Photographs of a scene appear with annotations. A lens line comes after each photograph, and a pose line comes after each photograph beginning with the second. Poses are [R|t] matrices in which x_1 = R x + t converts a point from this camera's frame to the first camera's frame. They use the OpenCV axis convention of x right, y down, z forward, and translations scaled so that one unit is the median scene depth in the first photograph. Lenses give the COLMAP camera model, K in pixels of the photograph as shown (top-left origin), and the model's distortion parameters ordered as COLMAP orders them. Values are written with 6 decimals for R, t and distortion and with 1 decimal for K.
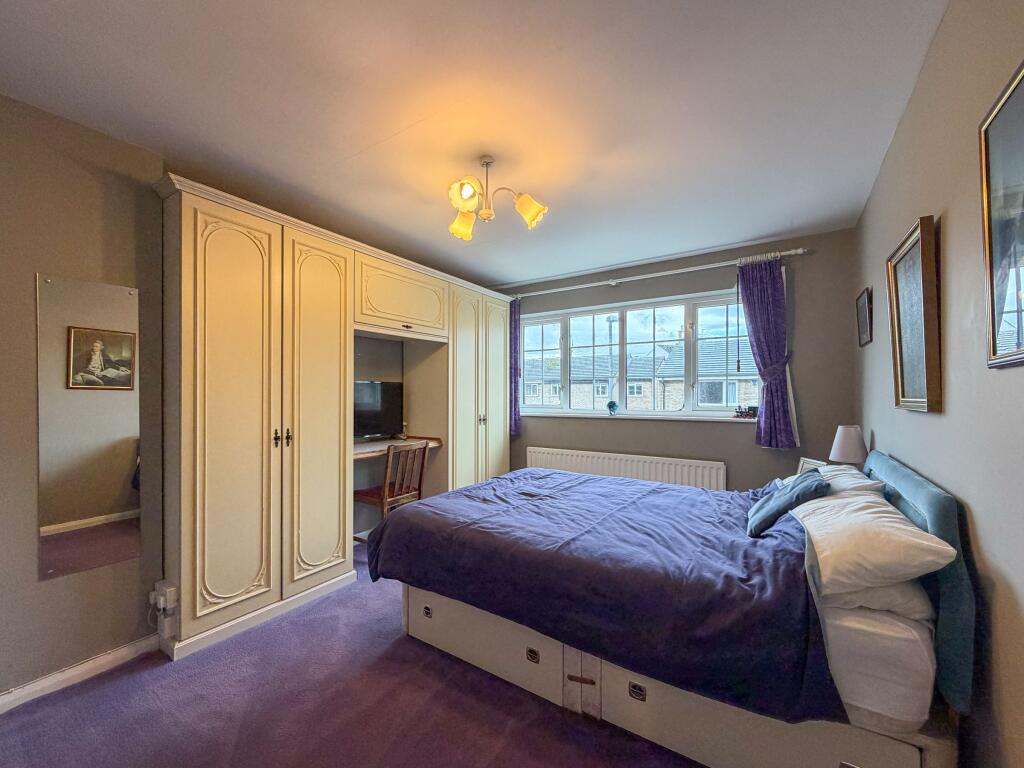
lens RADIAL K [[412.9, 0, 510.6], [0, 412.9, 389.1], [0, 0, 1]] dist [0.000425, 0.000003]
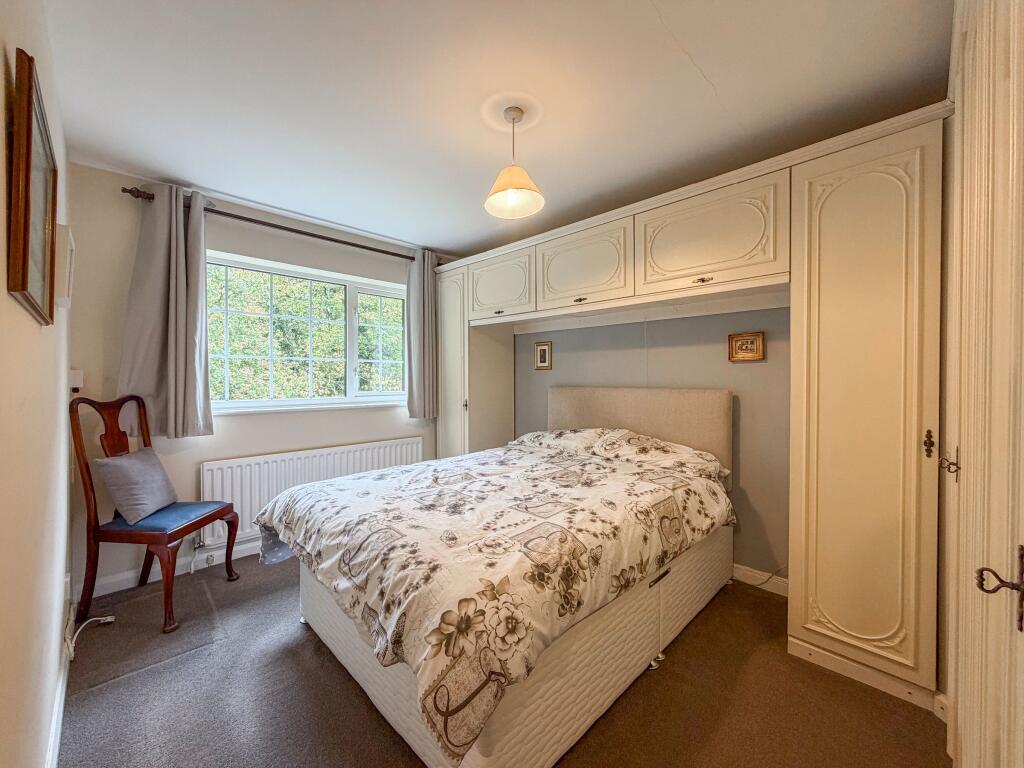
lens RADIAL K [[412.9, 0, 510.9], [0, 412.9, 382.4], [0, 0, 1]] dist [0.000425, 0.000003]
pose [[-0.210264, 0.005877, -0.977627, 0.451918], [0.019004, 0.999818, 0.001923, 0.004940], [0.977460, -0.018175, -0.210337, 0.826479]]
